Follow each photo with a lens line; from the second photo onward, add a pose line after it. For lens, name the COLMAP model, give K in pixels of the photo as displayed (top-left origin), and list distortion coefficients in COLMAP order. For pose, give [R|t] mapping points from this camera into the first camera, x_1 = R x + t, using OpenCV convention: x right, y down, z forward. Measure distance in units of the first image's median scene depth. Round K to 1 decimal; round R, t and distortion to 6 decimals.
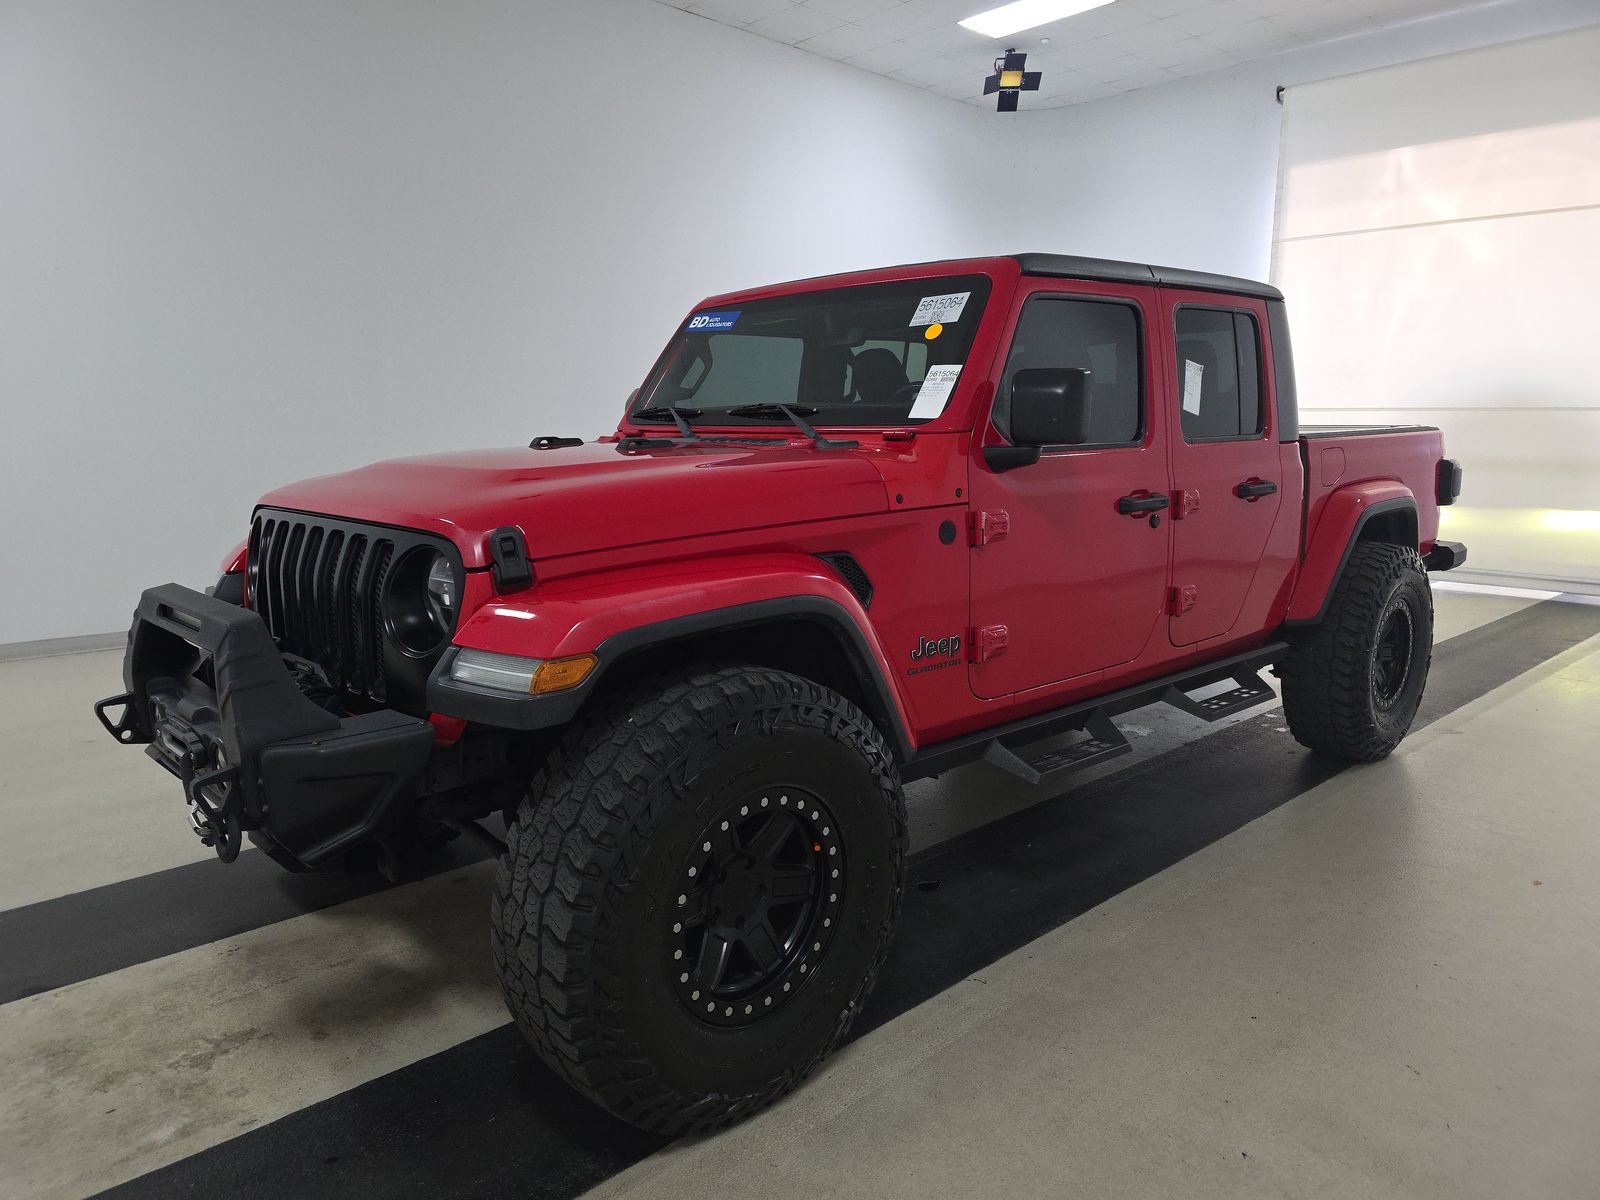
lens RADIAL K [[1070.8, 0, 793.2], [0, 1070.8, 602.9], [0, 0, 1]] dist [0.008613, -0.000264]
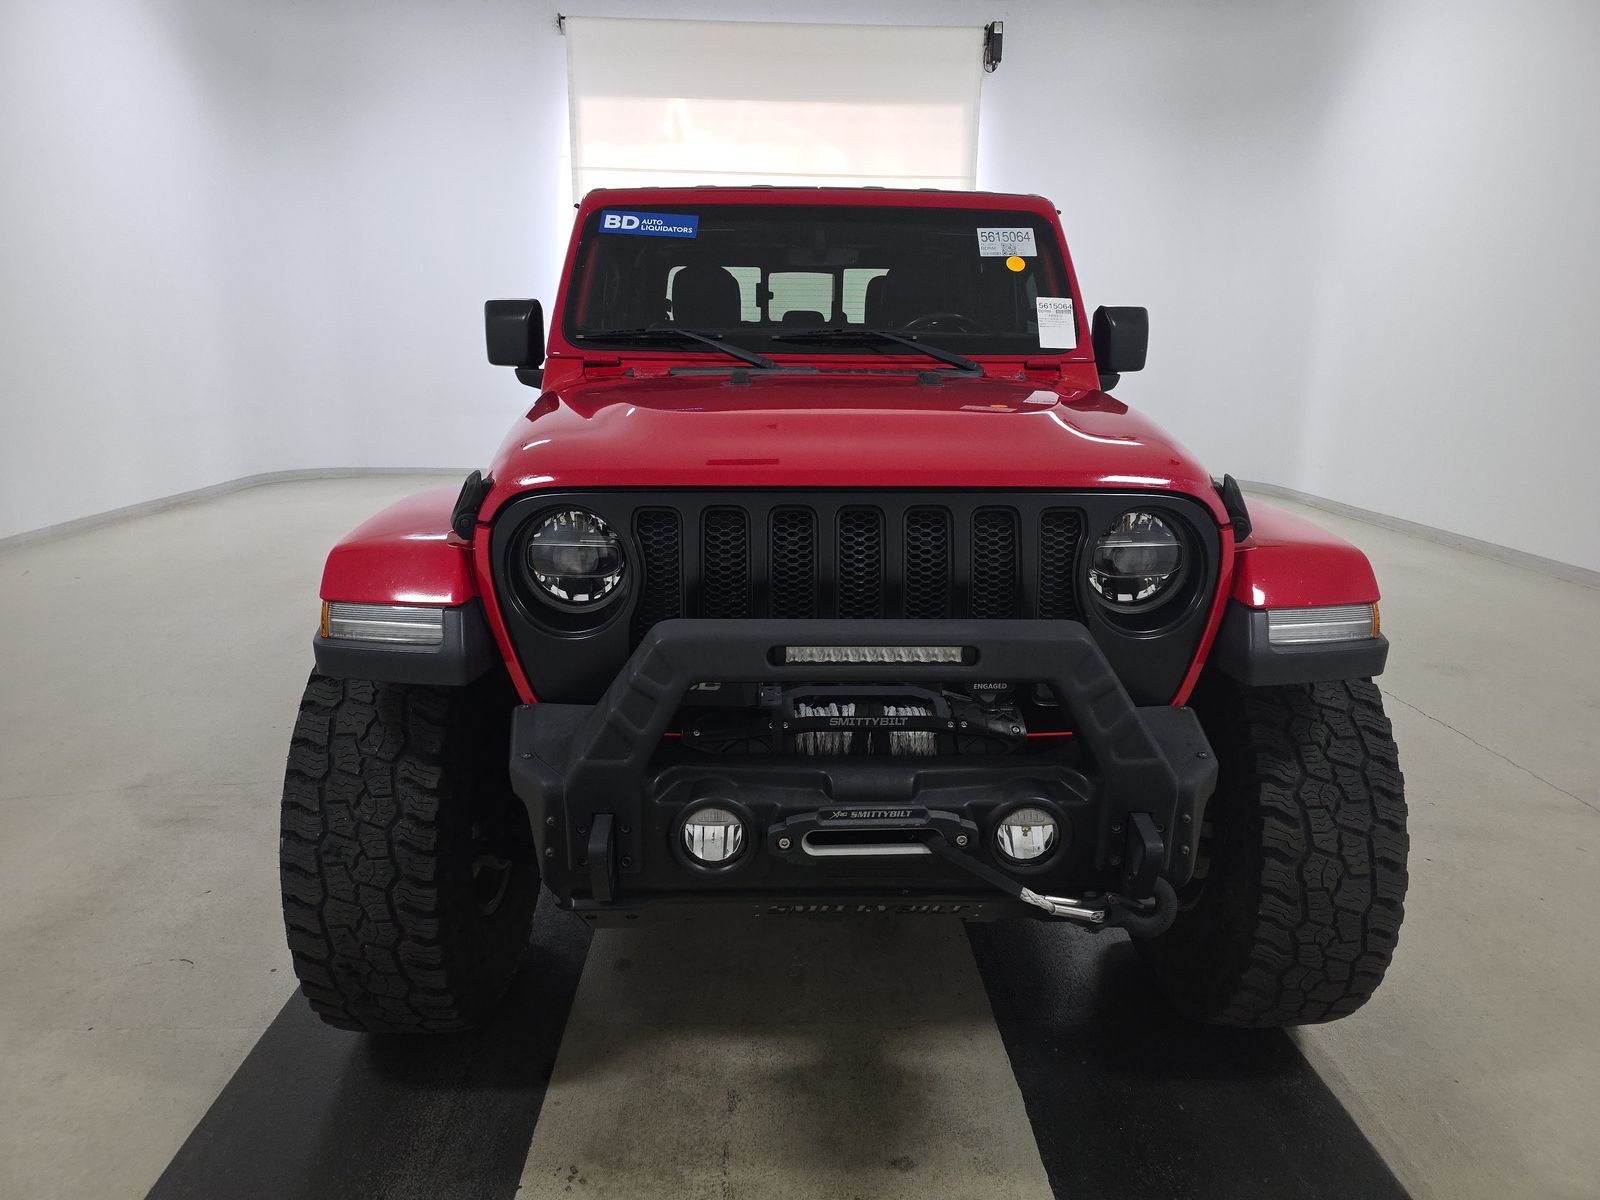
lens RADIAL K [[1062.9, 0, 800.0], [0, 1062.9, 600.0], [0, 0, 1]] dist [0.005384, 0.000573]
pose [[0.667445, -0.165859, 0.725953, -0.942126], [0.110563, 0.986147, 0.123653, -0.093867], [-0.736405, -0.002268, 0.676537, 0.521794]]
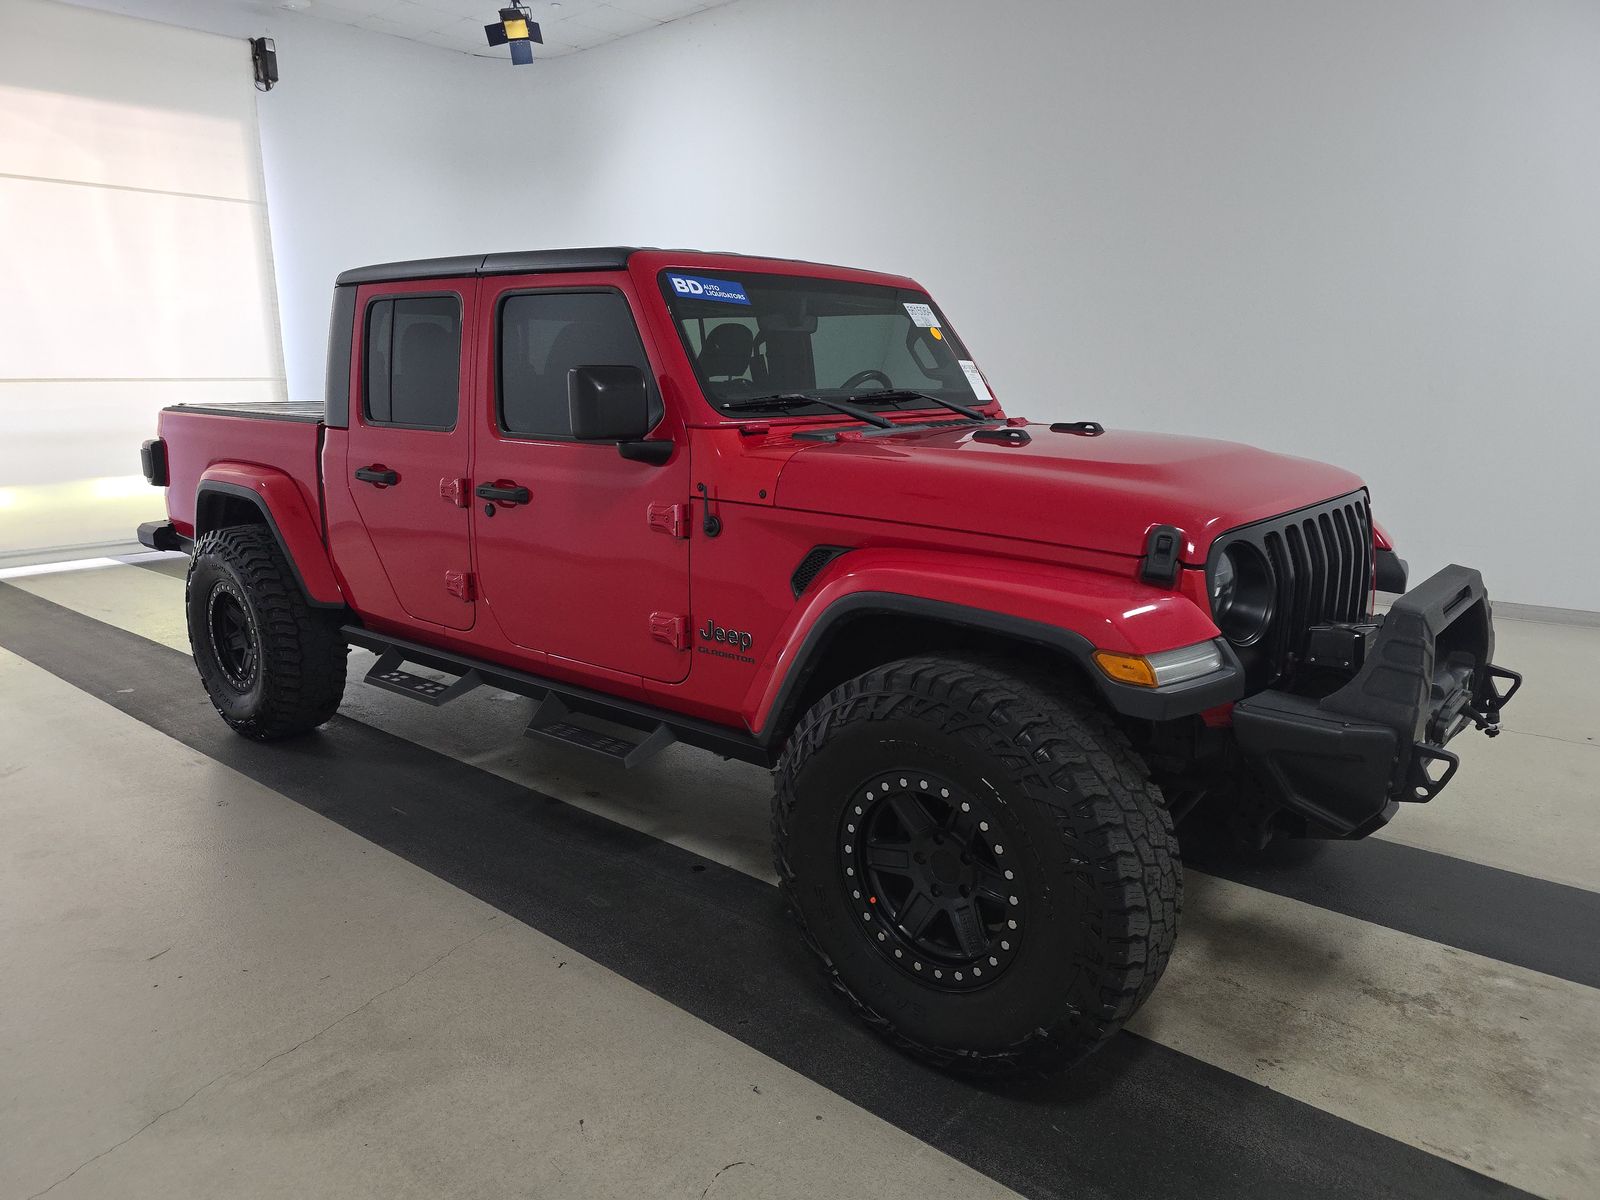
lens RADIAL K [[1070.8, 0, 793.2], [0, 1070.8, 602.9], [0, 0, 1]] dist [0.008613, -0.000264]
pose [[-0.088276, -0.205017, 0.974769, -1.371269], [0.172719, 0.960616, 0.217682, -0.290474], [-0.981007, 0.187578, -0.049389, 1.495883]]
